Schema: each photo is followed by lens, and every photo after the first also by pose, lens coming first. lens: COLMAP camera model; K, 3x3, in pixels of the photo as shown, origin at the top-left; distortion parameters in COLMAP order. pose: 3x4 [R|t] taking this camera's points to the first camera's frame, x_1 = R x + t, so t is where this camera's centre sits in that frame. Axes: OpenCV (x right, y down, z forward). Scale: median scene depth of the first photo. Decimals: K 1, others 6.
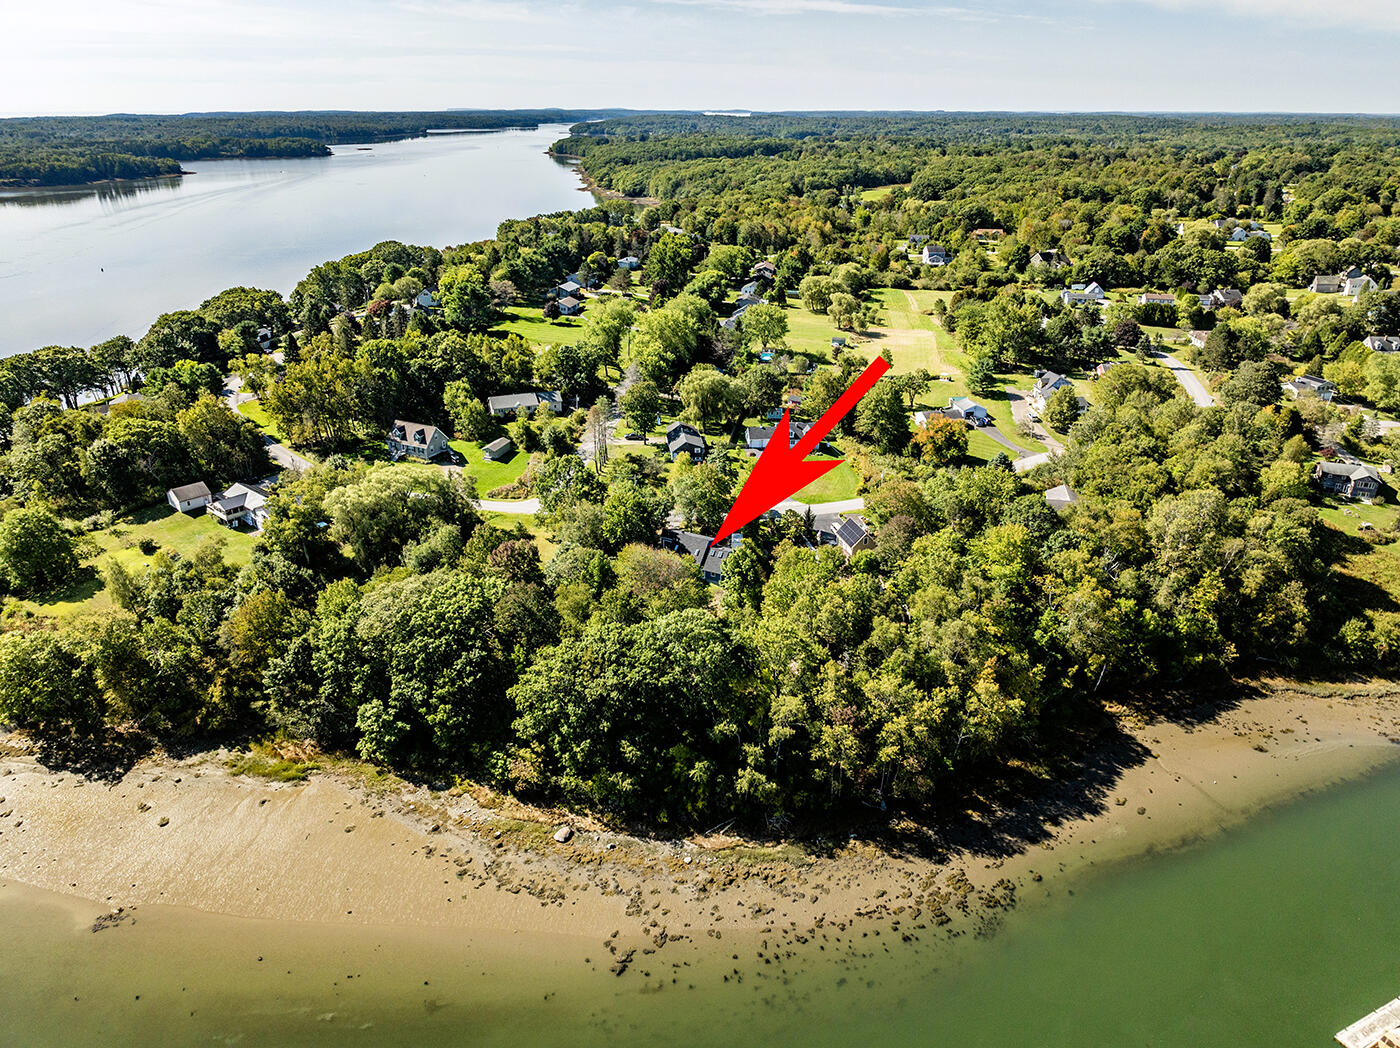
lens RADIAL K [[993.7, 0, 694.4], [0, 993.7, 528.2], [0, 0, 1]] dist [-0.028825, 0.023002]
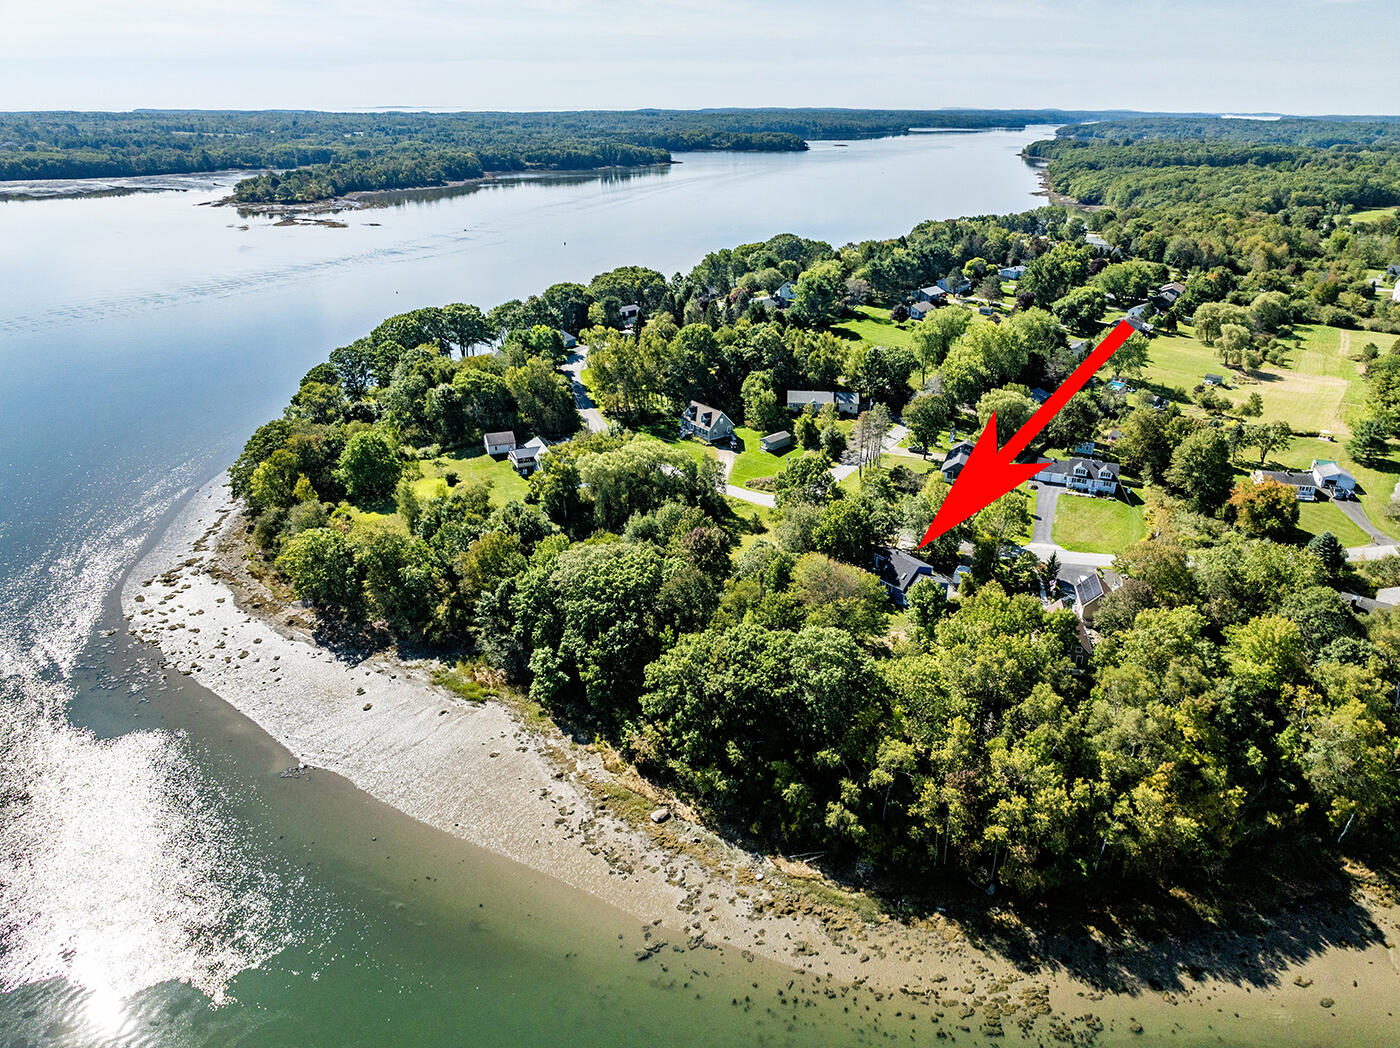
lens RADIAL K [[993.7, 0, 694.4], [0, 993.7, 528.2], [0, 0, 1]] dist [-0.028825, 0.023002]
pose [[0.898515, 0.177599, -0.401409, 0.203492], [-0.177223, 0.983421, 0.038408, -0.022291], [0.401575, 0.036629, 0.915093, 0.051710]]
